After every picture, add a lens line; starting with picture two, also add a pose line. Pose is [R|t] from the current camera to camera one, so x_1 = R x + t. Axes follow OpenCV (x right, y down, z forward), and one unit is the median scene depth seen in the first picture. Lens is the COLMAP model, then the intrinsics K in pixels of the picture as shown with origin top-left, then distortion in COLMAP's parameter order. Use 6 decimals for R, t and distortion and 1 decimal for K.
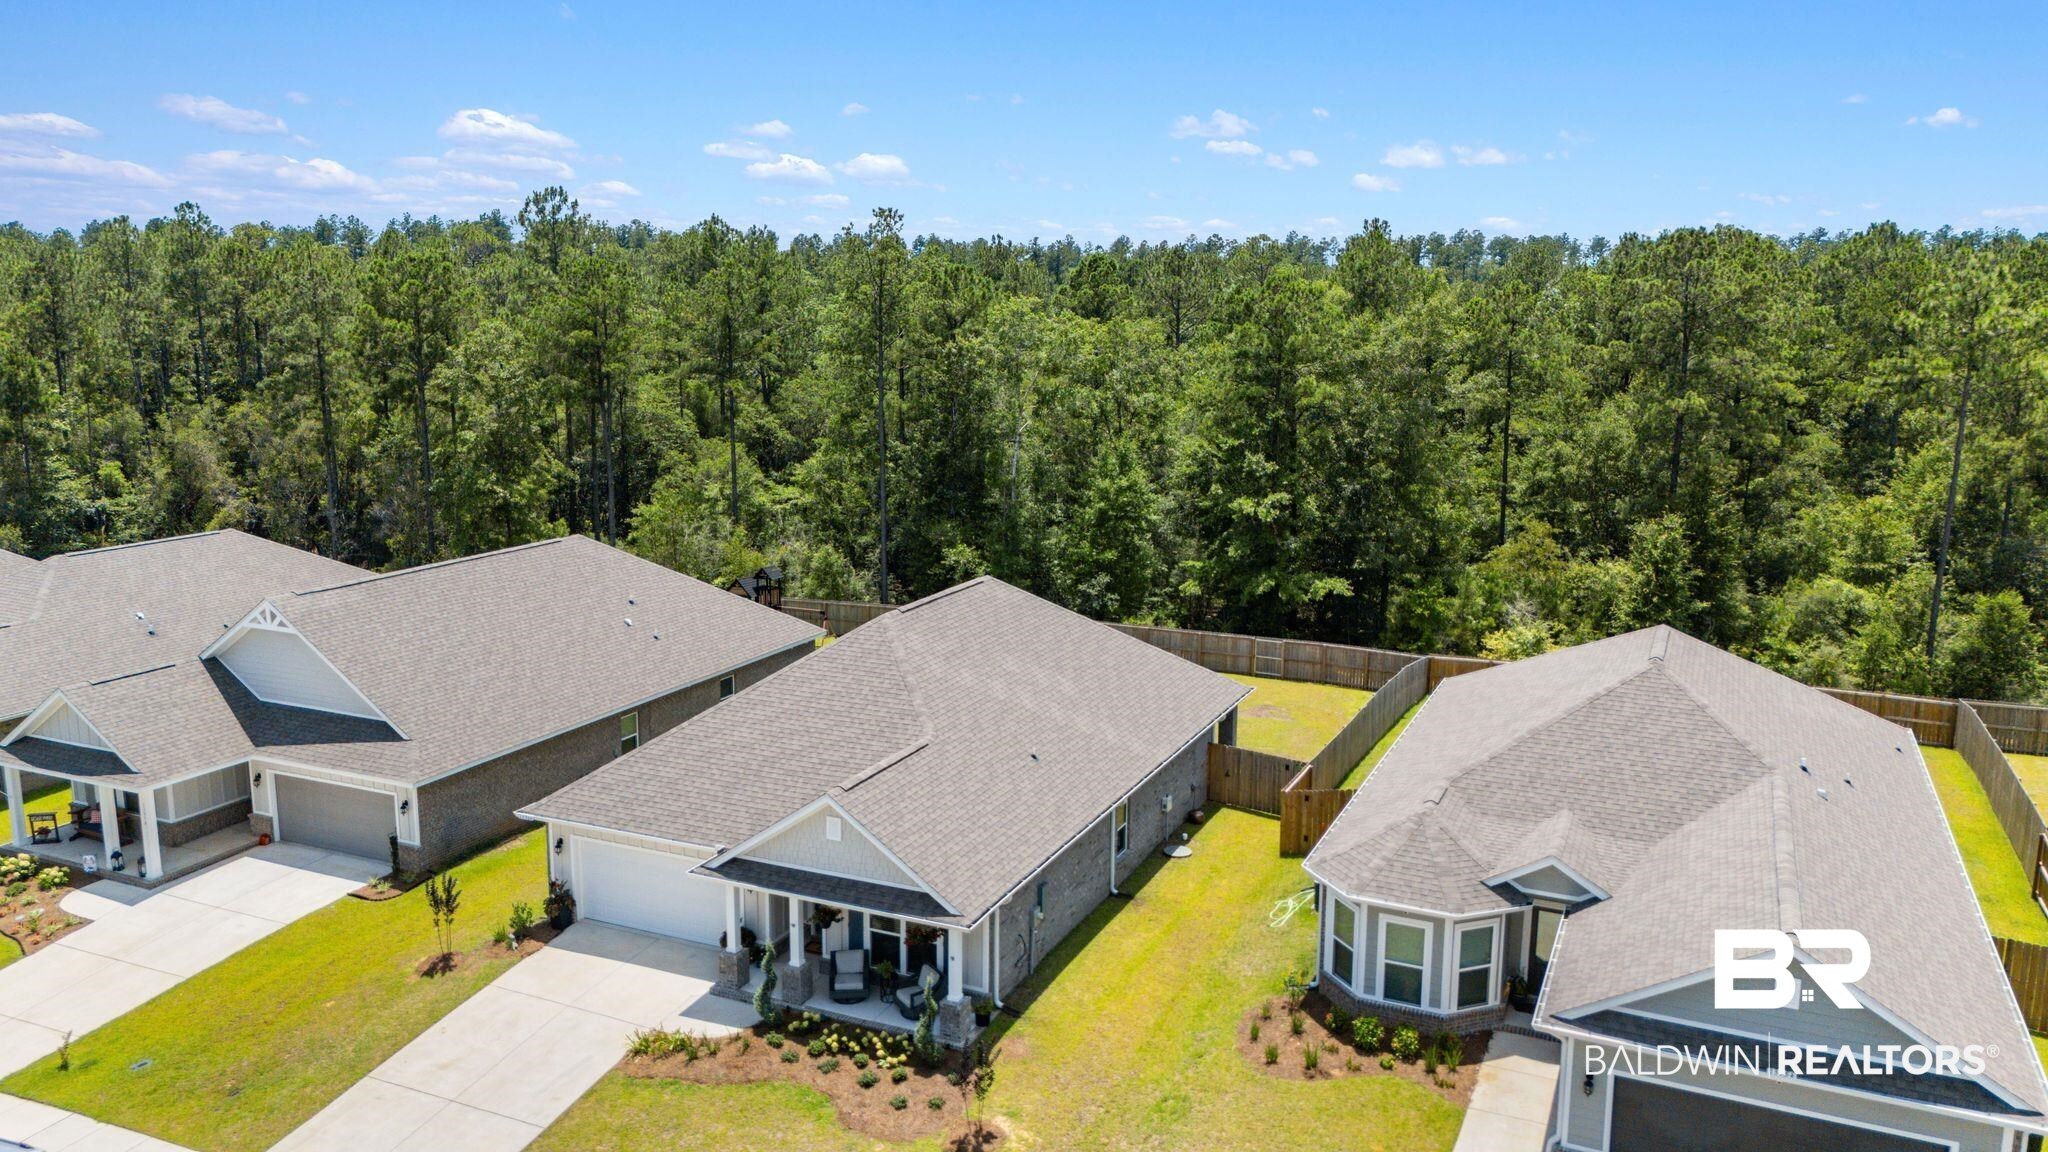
lens RADIAL K [[1486.5, 0, 1027.7], [0, 1486.5, 584.3], [0, 0, 1]] dist [0.107651, -0.114412]
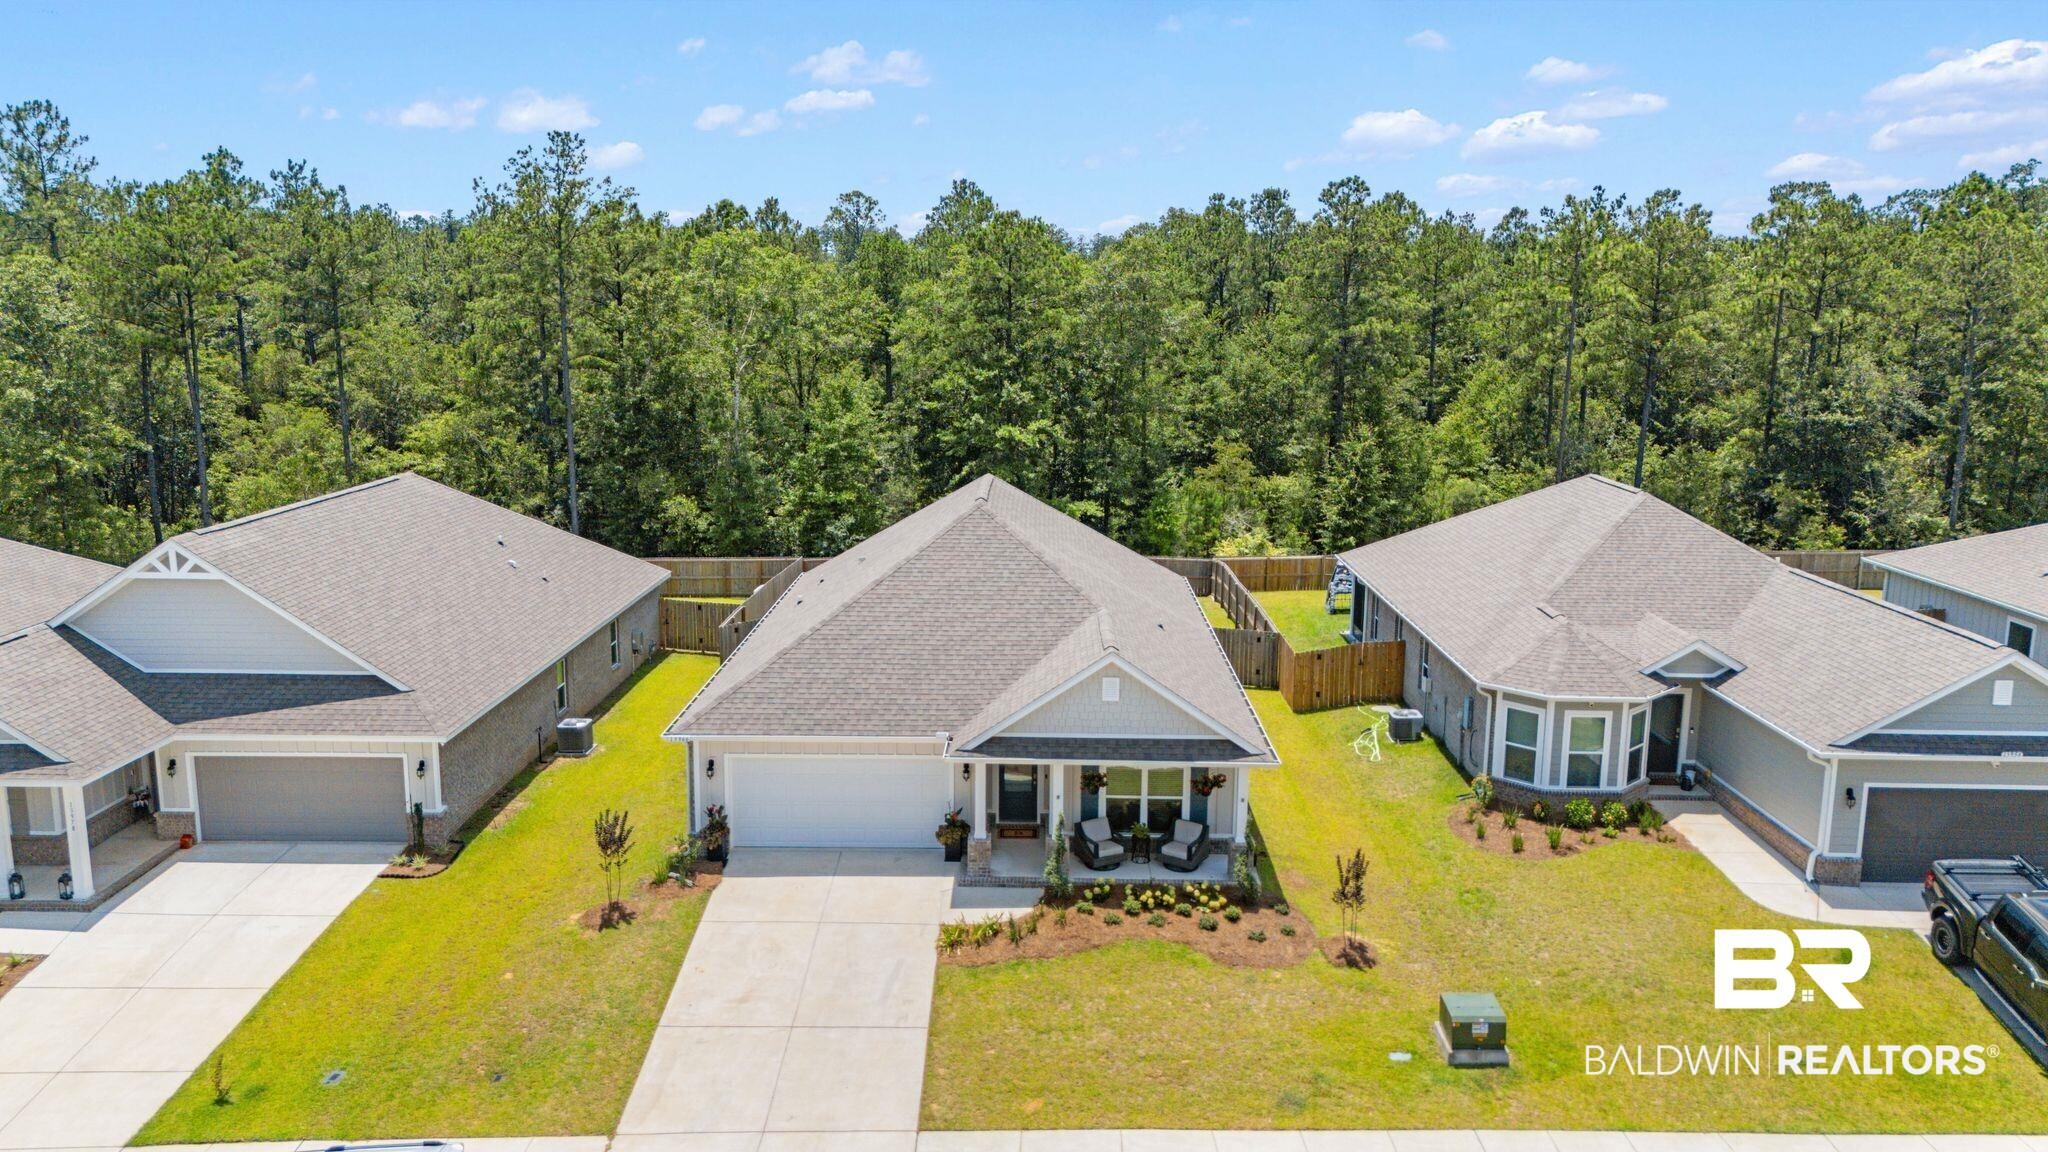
lens RADIAL K [[1486.5, 0, 1027.7], [0, 1486.5, 584.3], [0, 0, 1]] dist [0.107651, -0.114412]
pose [[0.914408, -0.076397, 0.397520, -0.436464], [0.075630, 0.996980, 0.017633, 0.056686], [-0.397667, 0.013940, 0.917424, 0.095186]]
